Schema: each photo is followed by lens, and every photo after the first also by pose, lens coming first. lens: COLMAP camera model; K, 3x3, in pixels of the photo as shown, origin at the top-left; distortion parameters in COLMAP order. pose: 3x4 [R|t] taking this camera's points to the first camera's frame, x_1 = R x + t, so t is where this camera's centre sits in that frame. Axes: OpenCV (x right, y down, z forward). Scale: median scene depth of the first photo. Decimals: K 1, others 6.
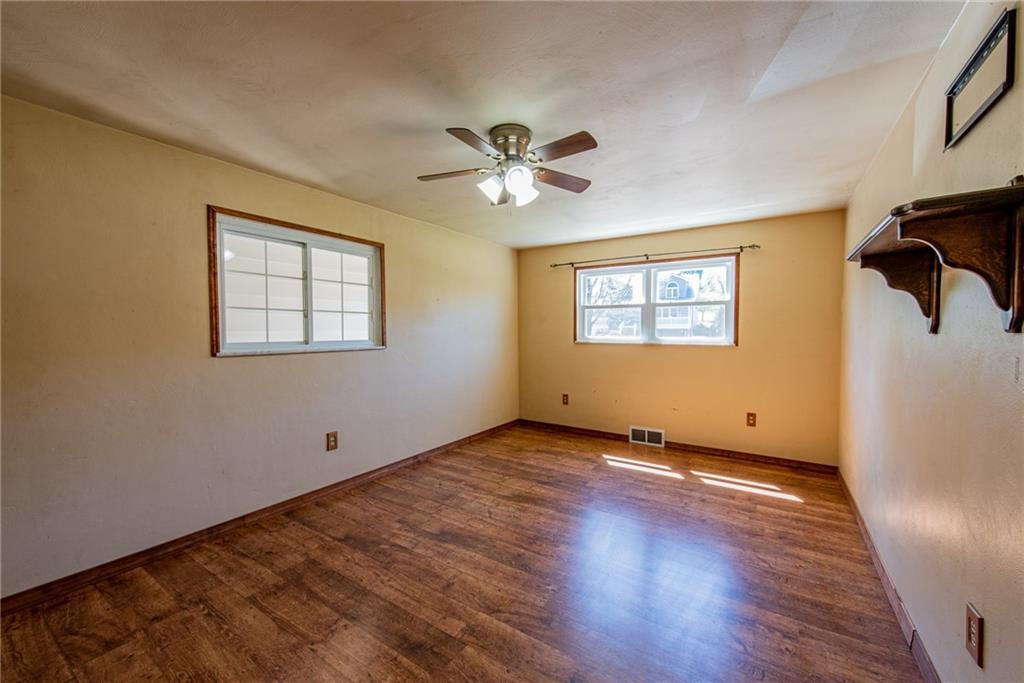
lens RADIAL K [[406.3, 0, 513.4], [0, 406.3, 343.8], [0, 0, 1]] dist [0.017272, -0.007277]
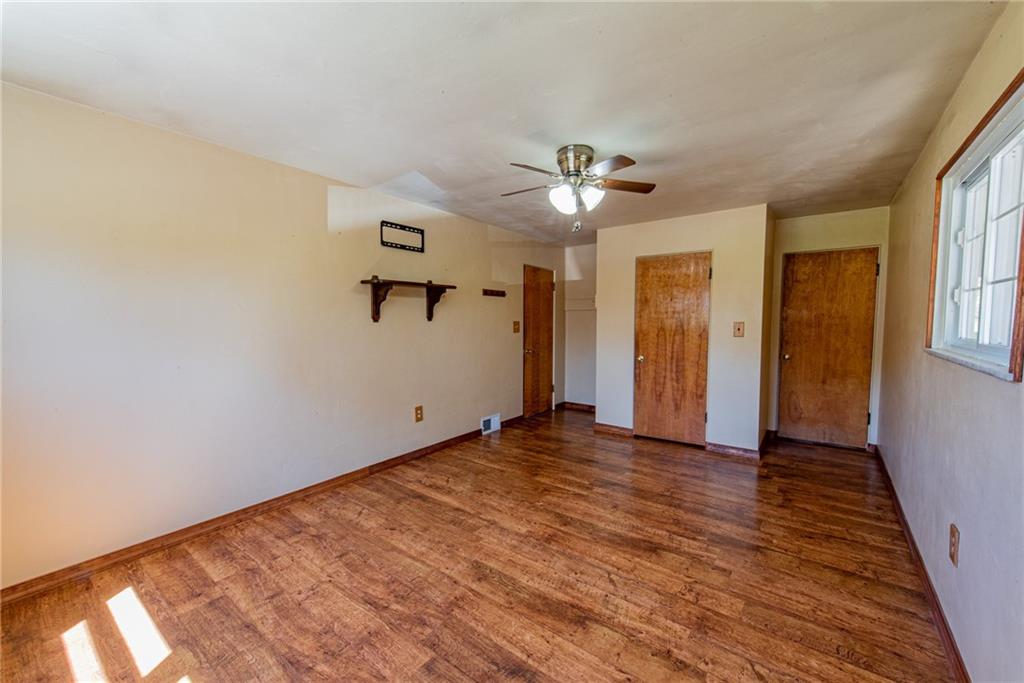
lens RADIAL K [[406.3, 0, 513.4], [0, 406.3, 343.8], [0, 0, 1]] dist [0.017272, -0.007277]
pose [[-0.997774, -0.003725, 0.066576, 0.054716], [0.002641, 0.995447, 0.095284, -0.050763], [-0.066627, 0.095248, -0.993221, 1.383171]]
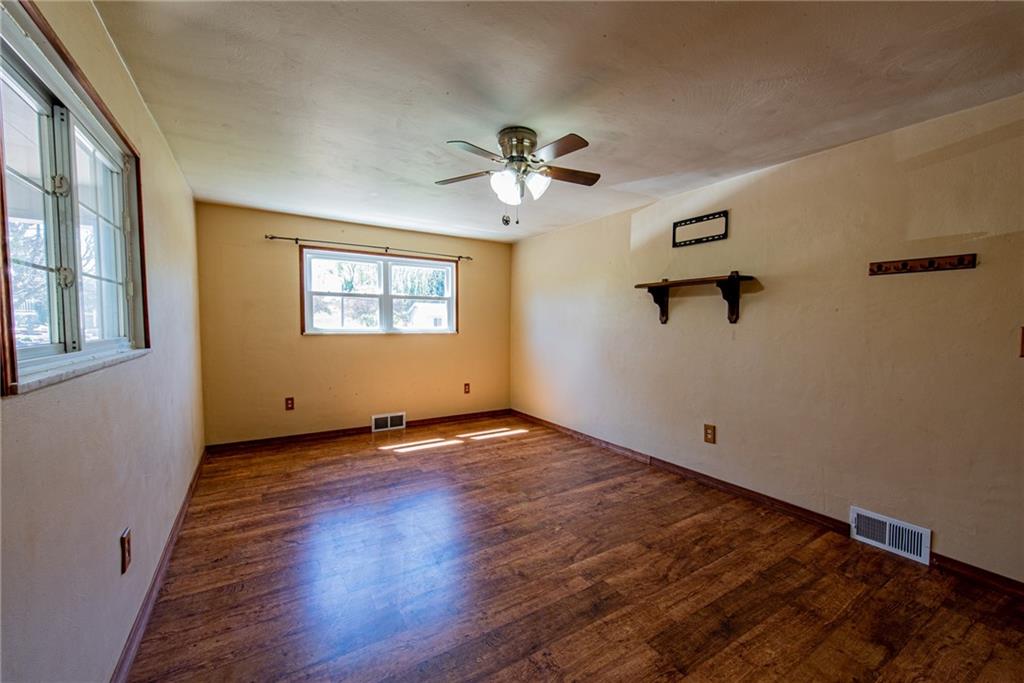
lens RADIAL K [[406.3, 0, 513.4], [0, 406.3, 343.8], [0, 0, 1]] dist [0.017272, -0.007277]
pose [[0.415931, -0.048333, 0.908111, -0.625881], [0.024398, 0.998820, 0.041986, -0.012473], [-0.909069, 0.004693, 0.416620, 0.354839]]
